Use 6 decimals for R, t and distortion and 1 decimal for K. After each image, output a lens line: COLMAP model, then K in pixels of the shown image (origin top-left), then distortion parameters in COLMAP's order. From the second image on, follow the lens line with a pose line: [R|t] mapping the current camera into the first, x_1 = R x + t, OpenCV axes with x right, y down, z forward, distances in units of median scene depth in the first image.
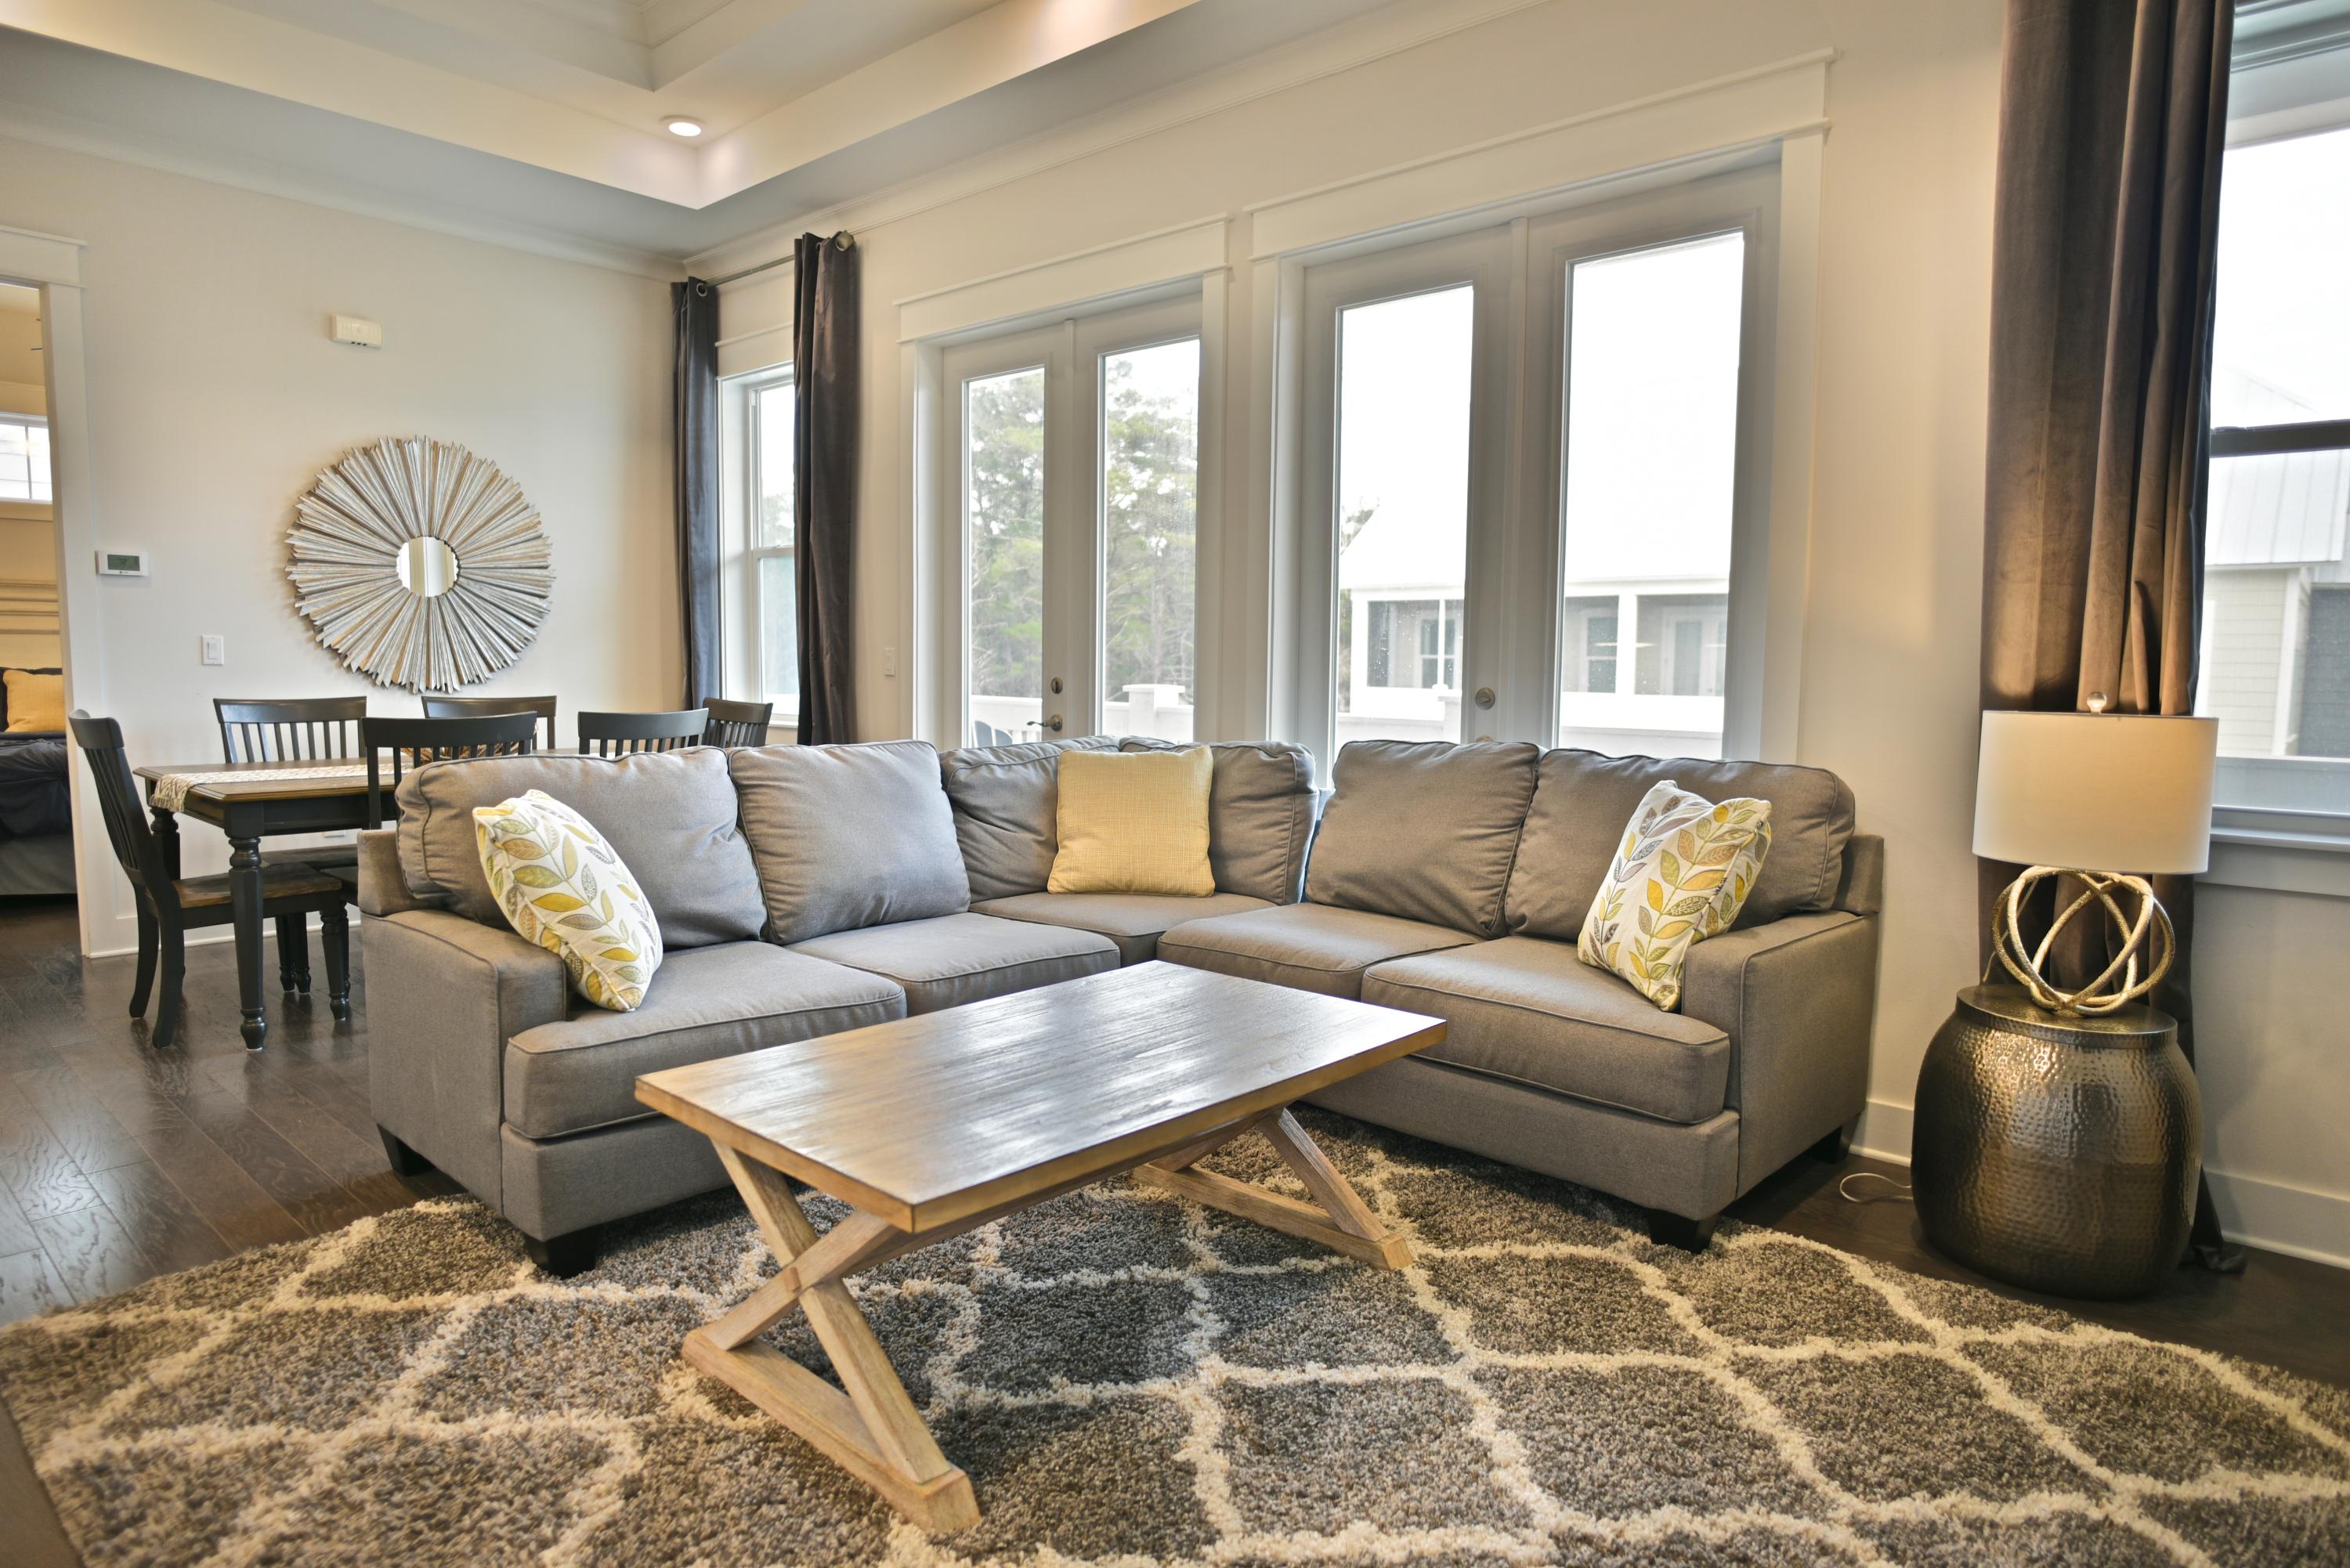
lens RADIAL K [[1359.7, 0, 1168.0], [0, 1359.7, 791.0], [0, 0, 1]] dist [-0.039389, 0.021062]
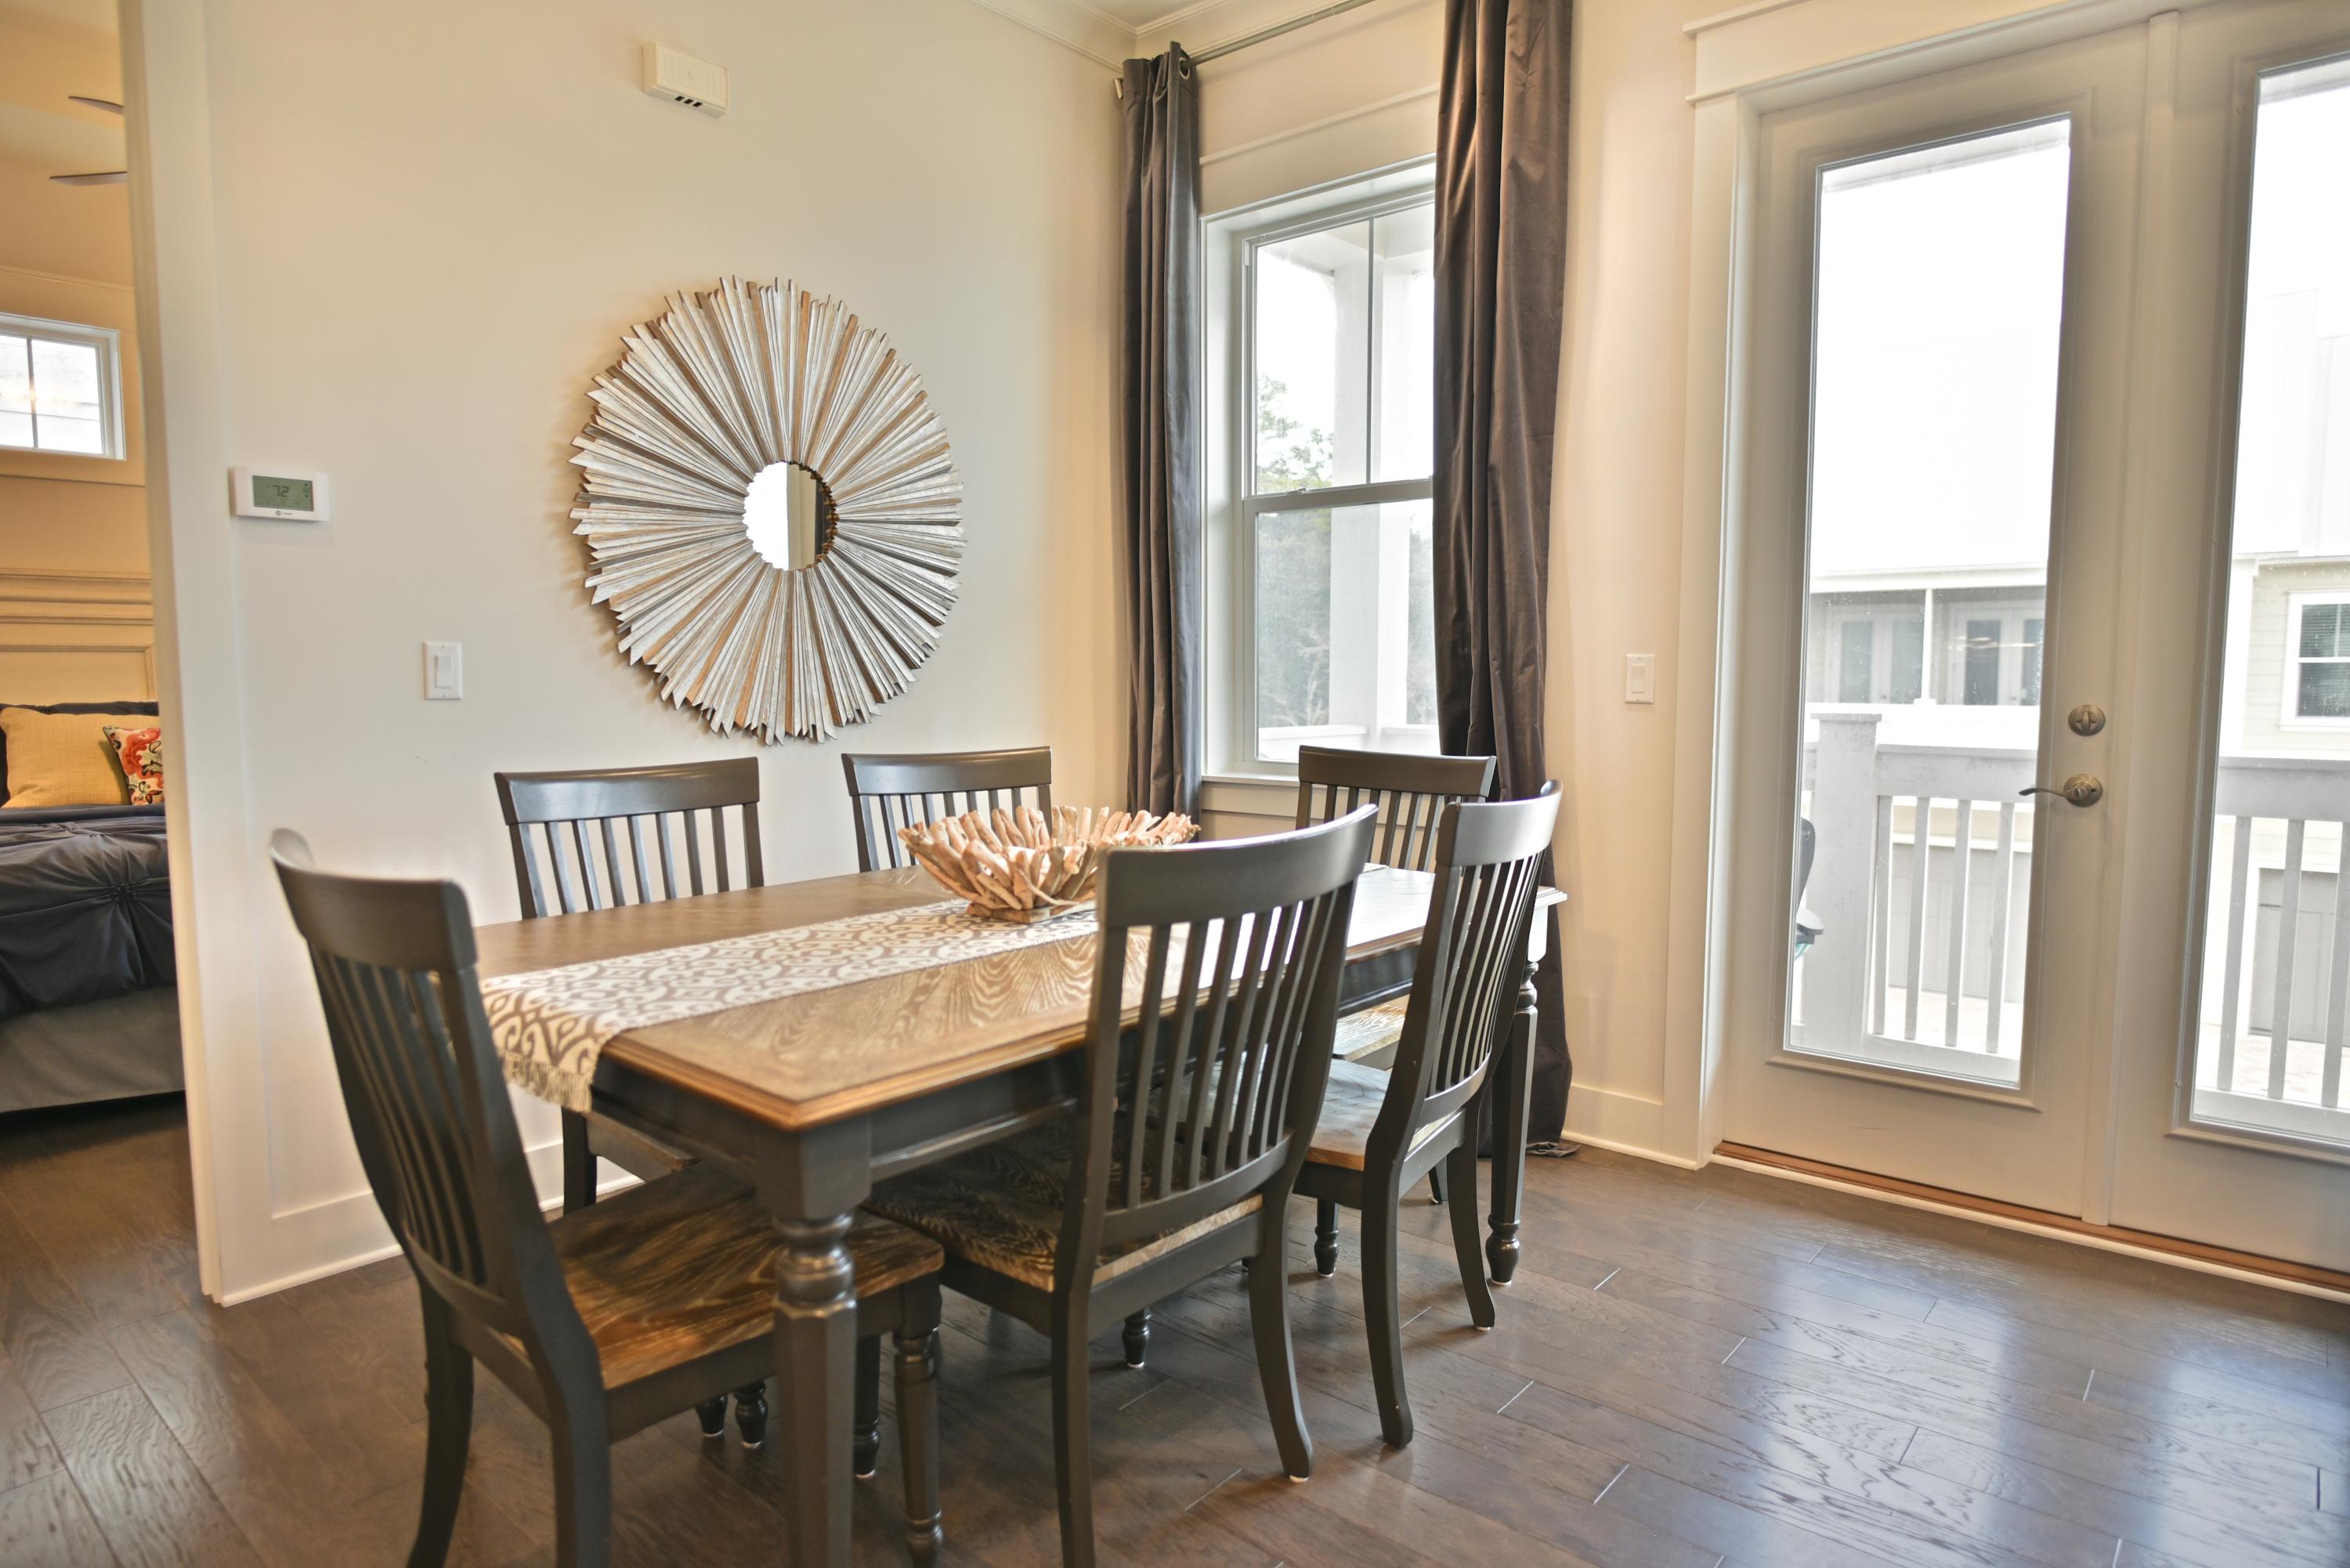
lens RADIAL K [[1359.7, 0, 1168.0], [0, 1359.7, 791.0], [0, 0, 1]] dist [-0.039389, 0.021062]
pose [[0.999685, -0.014523, 0.020473, -0.416772], [0.014700, 0.999856, -0.008497, -0.047090], [-0.020346, 0.008795, 0.999754, 0.447948]]
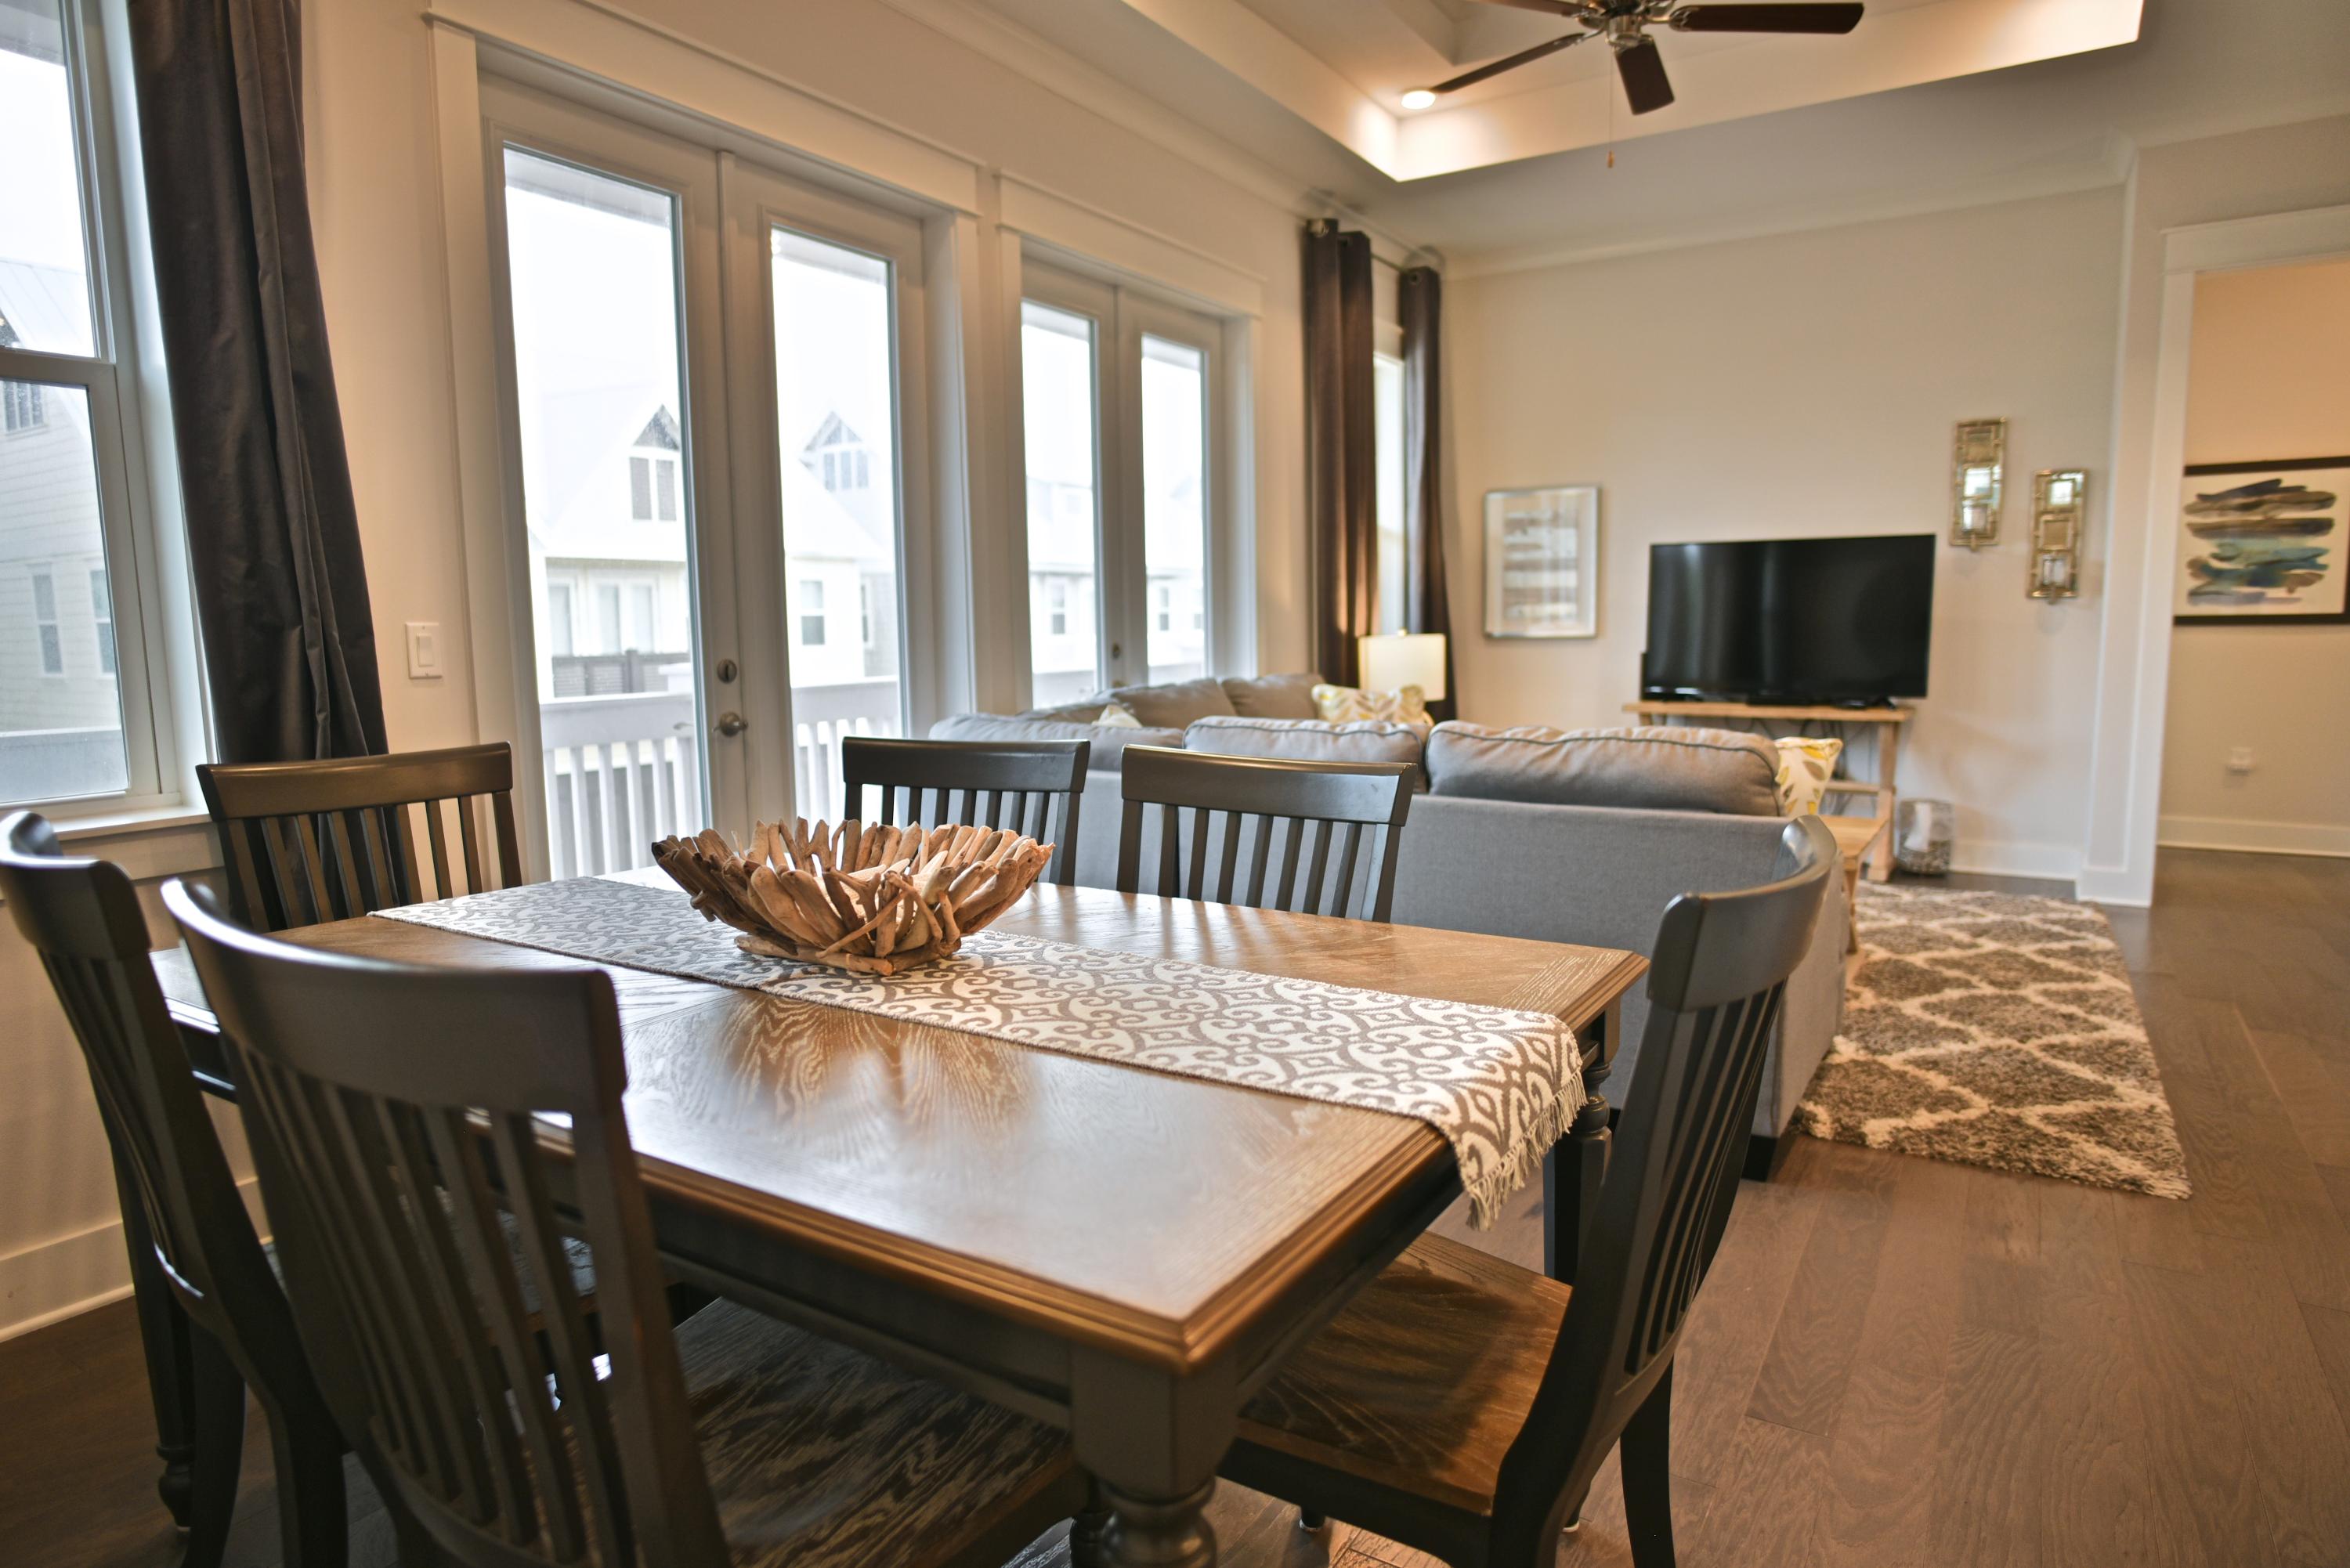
lens RADIAL K [[1359.7, 0, 1168.0], [0, 1359.7, 791.0], [0, 0, 1]] dist [-0.039389, 0.021062]
pose [[-0.165918, -0.137379, 0.976524, -0.920964], [0.106914, 0.981906, 0.156302, -0.116472], [-0.980327, 0.130338, -0.148228, 1.005785]]
